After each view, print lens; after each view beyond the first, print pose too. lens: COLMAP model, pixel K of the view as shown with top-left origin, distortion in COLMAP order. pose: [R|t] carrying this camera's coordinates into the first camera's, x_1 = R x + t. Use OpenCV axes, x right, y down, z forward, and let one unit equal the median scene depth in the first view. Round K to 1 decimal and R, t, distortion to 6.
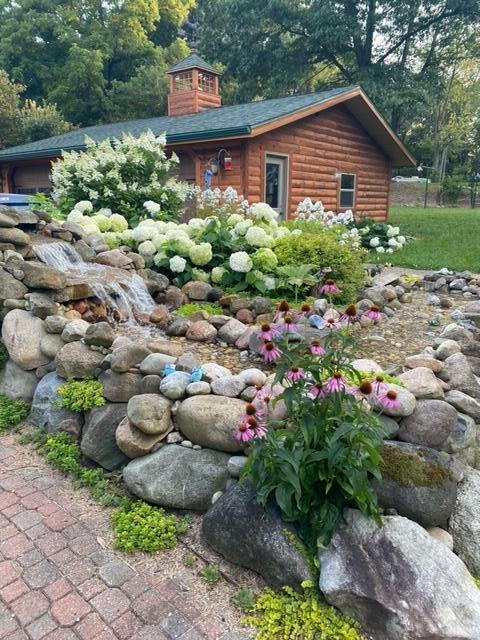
lens RADIAL K [[477.5, 0, 240.0], [0, 477.5, 320.0], [0, 0, 1]] dist [0.000662, -0.006311]
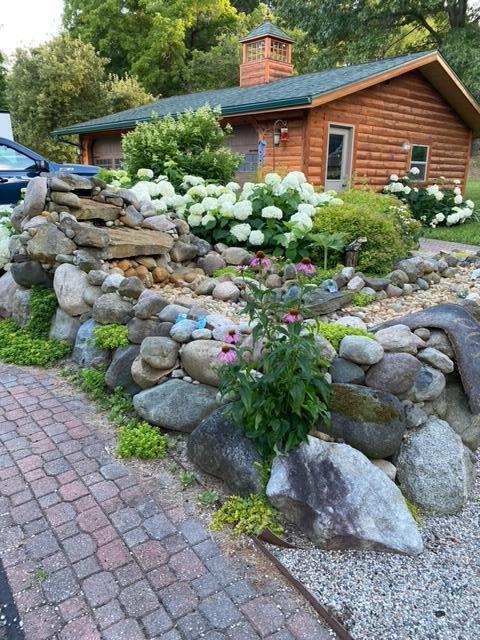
lens RADIAL K [[474.2, 0, 240.0], [0, 474.2, 320.0], [0, 0, 1]] dist [0.003109, -0.002620]
pose [[0.988644, 0.052941, -0.140643, 0.121000], [-0.045020, 0.997247, 0.058914, 0.028716], [0.143375, -0.051913, 0.988306, -0.083820]]
